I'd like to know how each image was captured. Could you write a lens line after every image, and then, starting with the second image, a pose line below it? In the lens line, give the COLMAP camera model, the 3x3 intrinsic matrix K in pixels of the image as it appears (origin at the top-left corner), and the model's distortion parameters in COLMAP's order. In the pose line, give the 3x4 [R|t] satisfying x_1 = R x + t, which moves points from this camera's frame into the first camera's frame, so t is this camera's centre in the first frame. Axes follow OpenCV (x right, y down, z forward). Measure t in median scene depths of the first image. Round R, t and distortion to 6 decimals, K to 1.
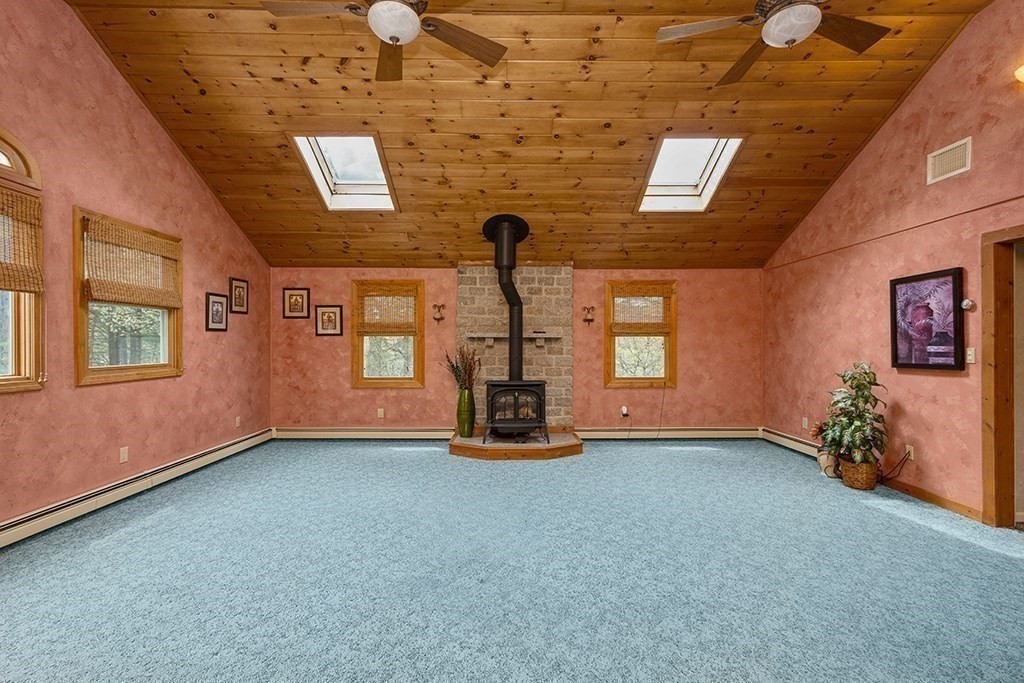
lens RADIAL K [[467.3, 0, 486.2], [0, 467.3, 345.8], [0, 0, 1]] dist [0.013287, -0.000035]
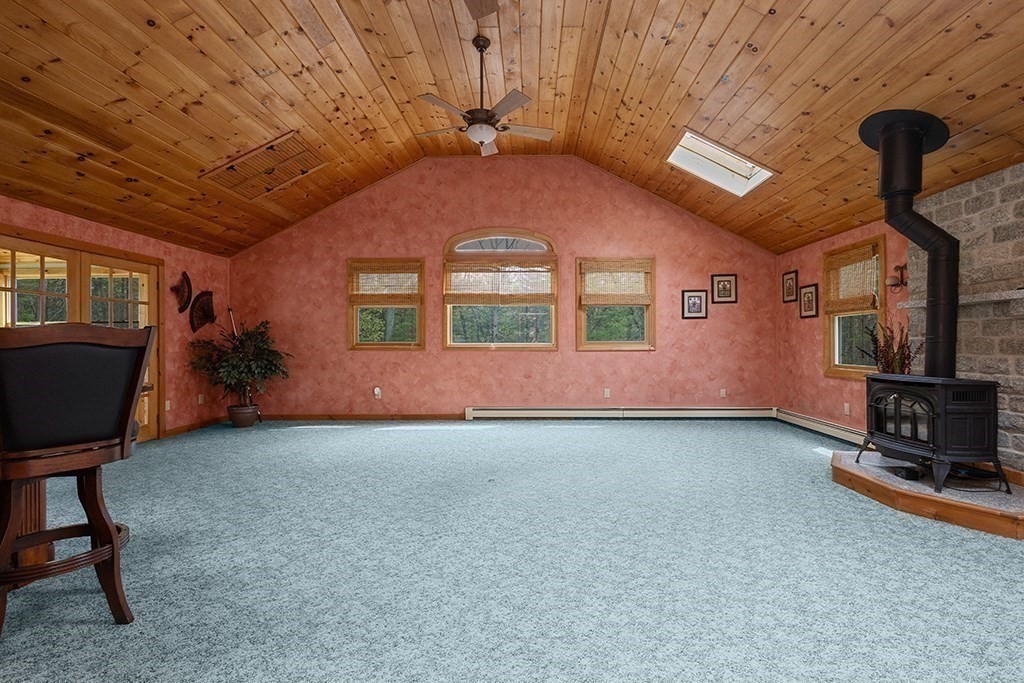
lens RADIAL K [[471.3, 0, 553.0], [0, 471.3, 344.1], [0, 0, 1]] dist [0.013766, 0.000003]
pose [[0.042002, 0.003410, -0.999112, 0.781680], [-0.002321, 0.999992, 0.003316, 0.038519], [0.999115, 0.002180, 0.042010, 0.604816]]
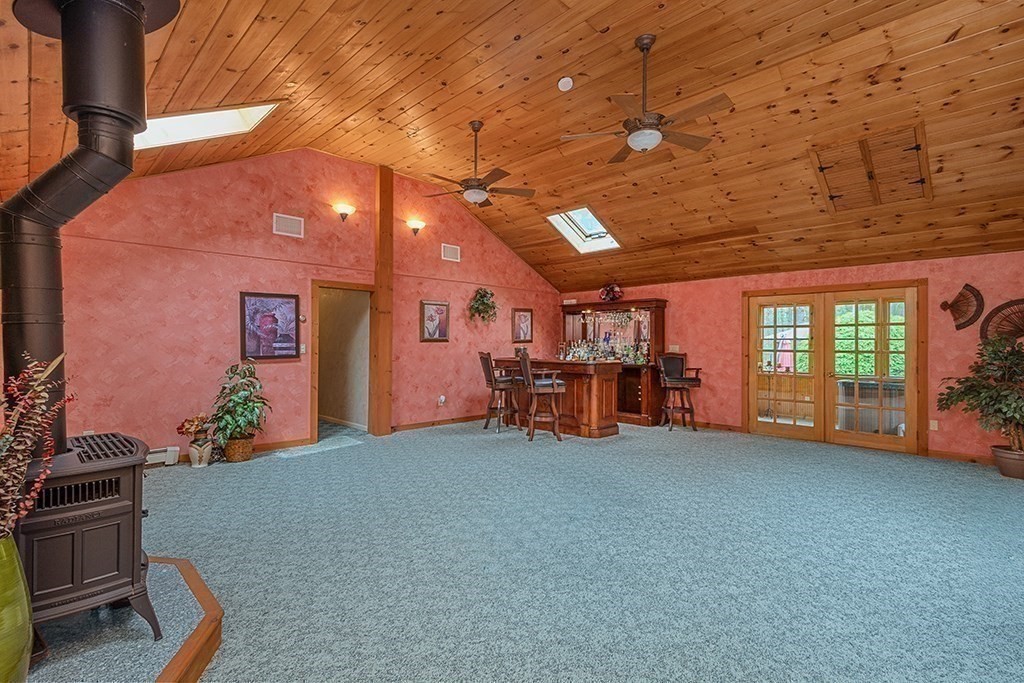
lens RADIAL K [[470.0, 0, 512.0], [0, 470.0, 341.5], [0, 0, 1]] dist [0.010647, -0.000040]
pose [[-0.719312, -0.002629, 0.694682, -0.494301], [-0.002009, 0.999997, 0.001704, -0.006940], [-0.694684, -0.000170, -0.719315, 1.240472]]
